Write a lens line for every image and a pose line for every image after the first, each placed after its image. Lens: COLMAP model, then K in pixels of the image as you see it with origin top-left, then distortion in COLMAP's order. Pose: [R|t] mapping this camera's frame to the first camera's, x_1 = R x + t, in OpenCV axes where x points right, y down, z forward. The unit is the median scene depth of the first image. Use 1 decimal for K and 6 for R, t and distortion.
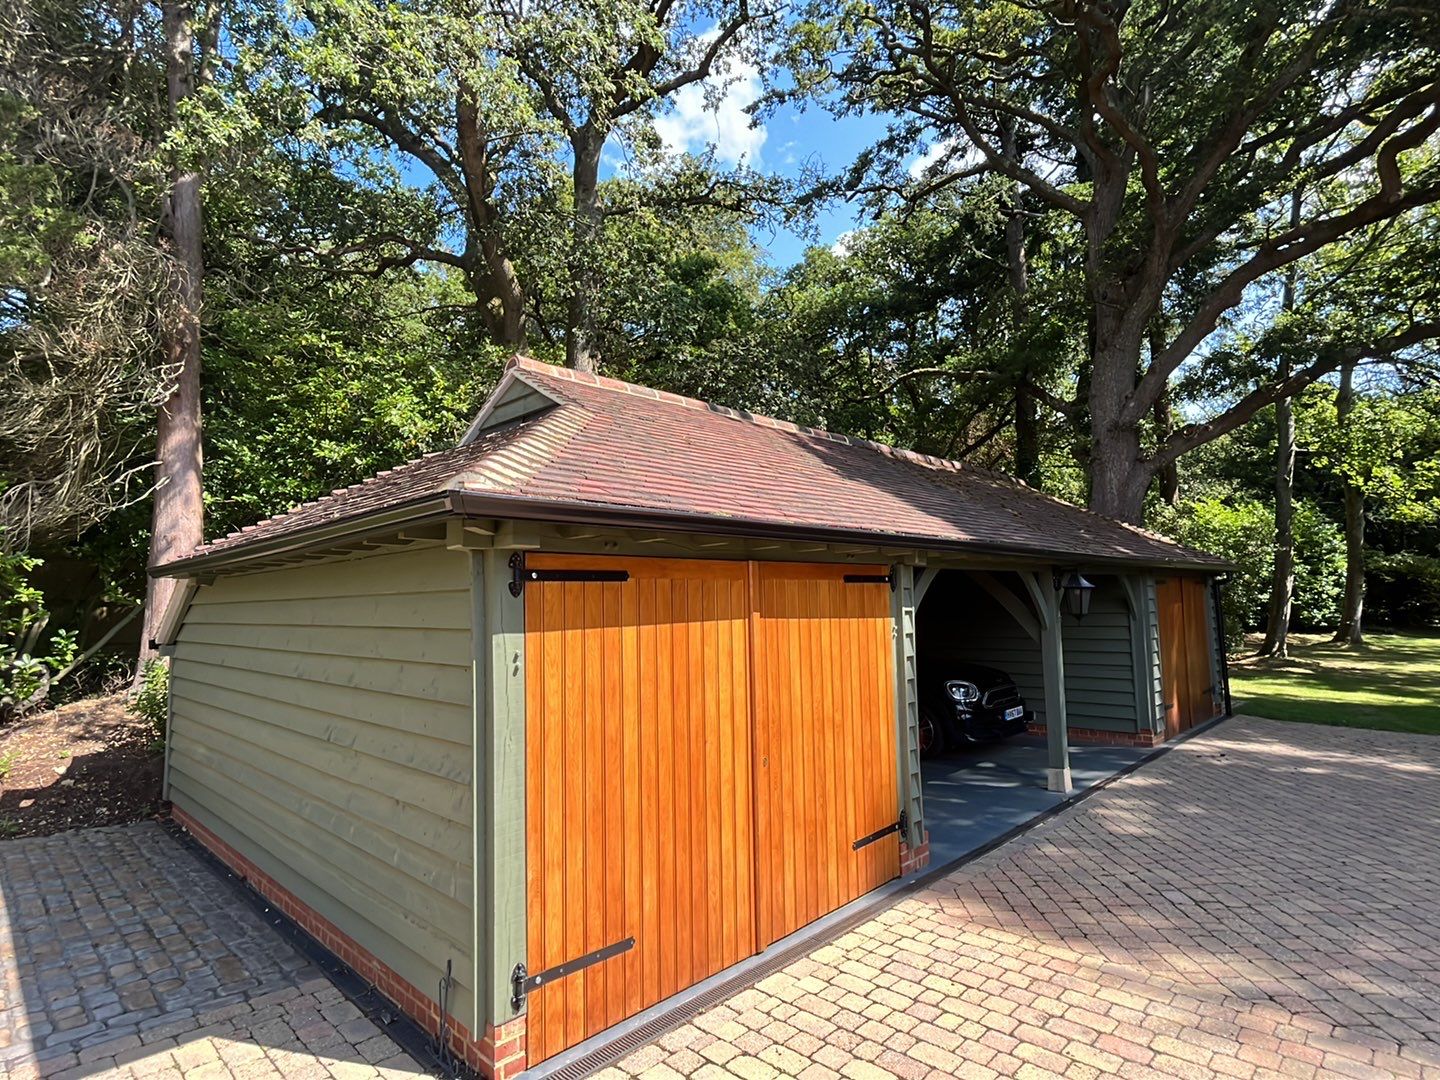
lens RADIAL K [[754.6, 0, 710.3], [0, 754.6, 549.4], [0, 0, 1]] dist [-0.001037, -0.000168]
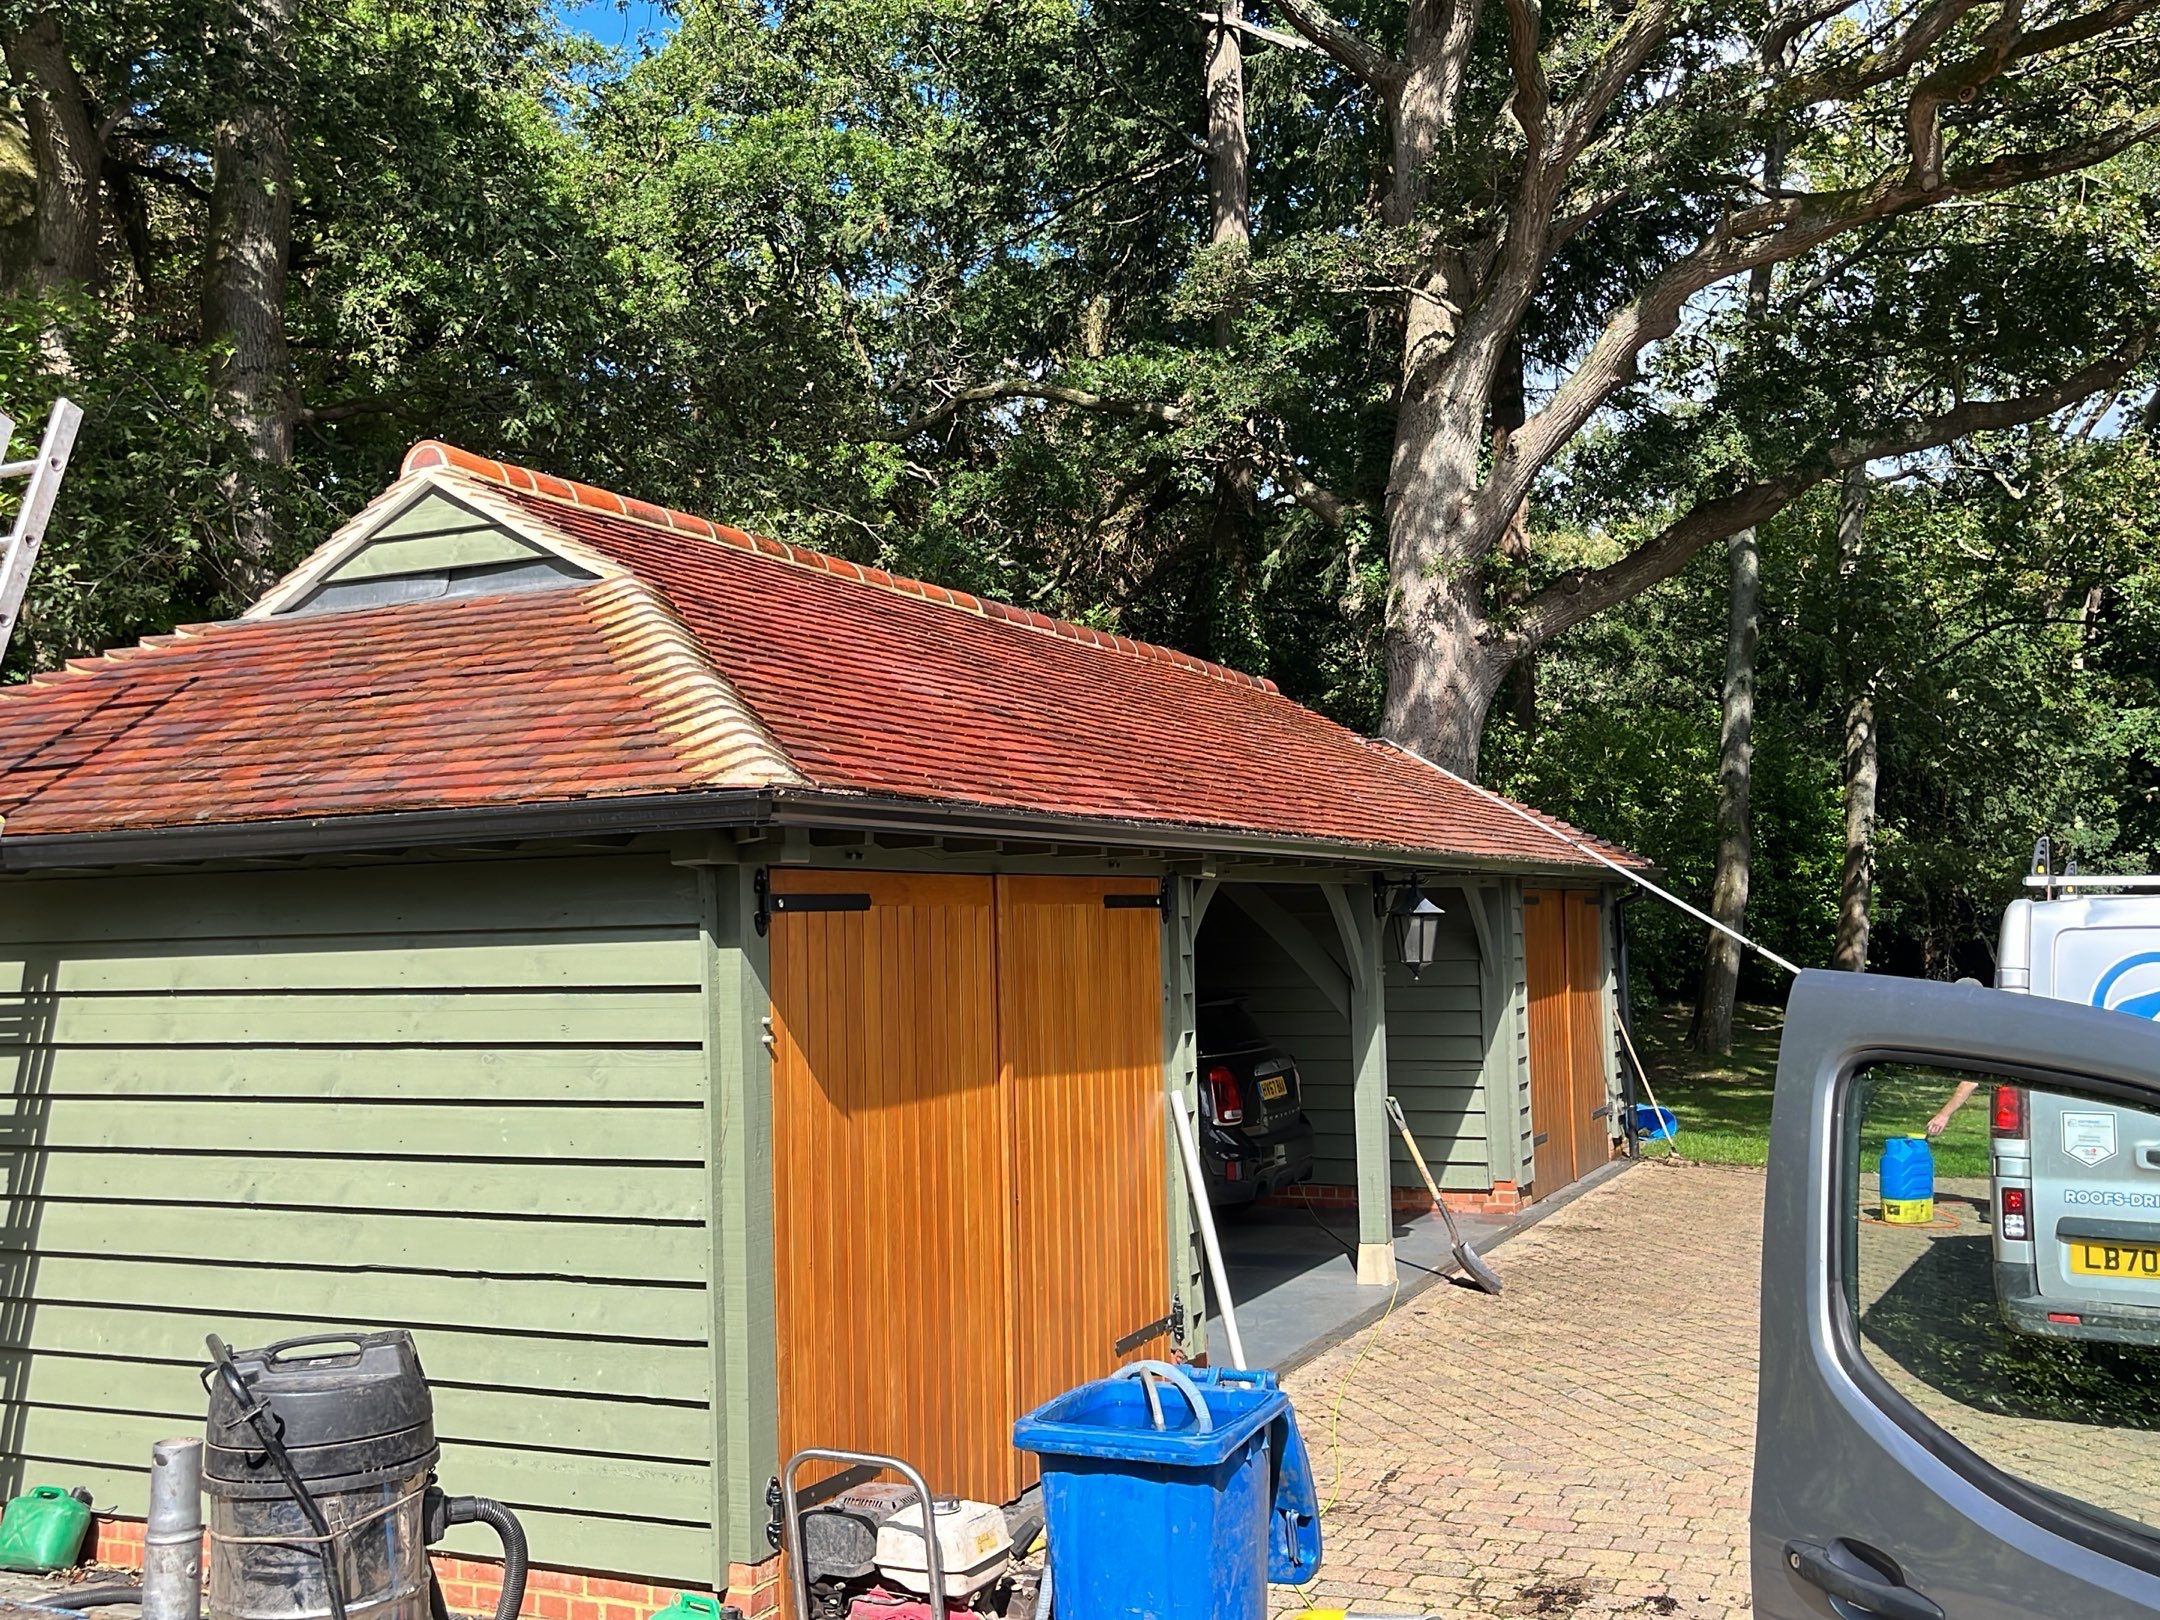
lens RADIAL K [[2099.9, 0, 1076.7], [0, 2099.9, 812.3], [0, 0, 1]] dist [0.048317, -0.007401]
pose [[0.939450, 0.015806, 0.342321, -0.394804], [-0.018004, 0.999833, 0.003242, -0.035129], [-0.342213, -0.009209, 0.939577, -0.521972]]
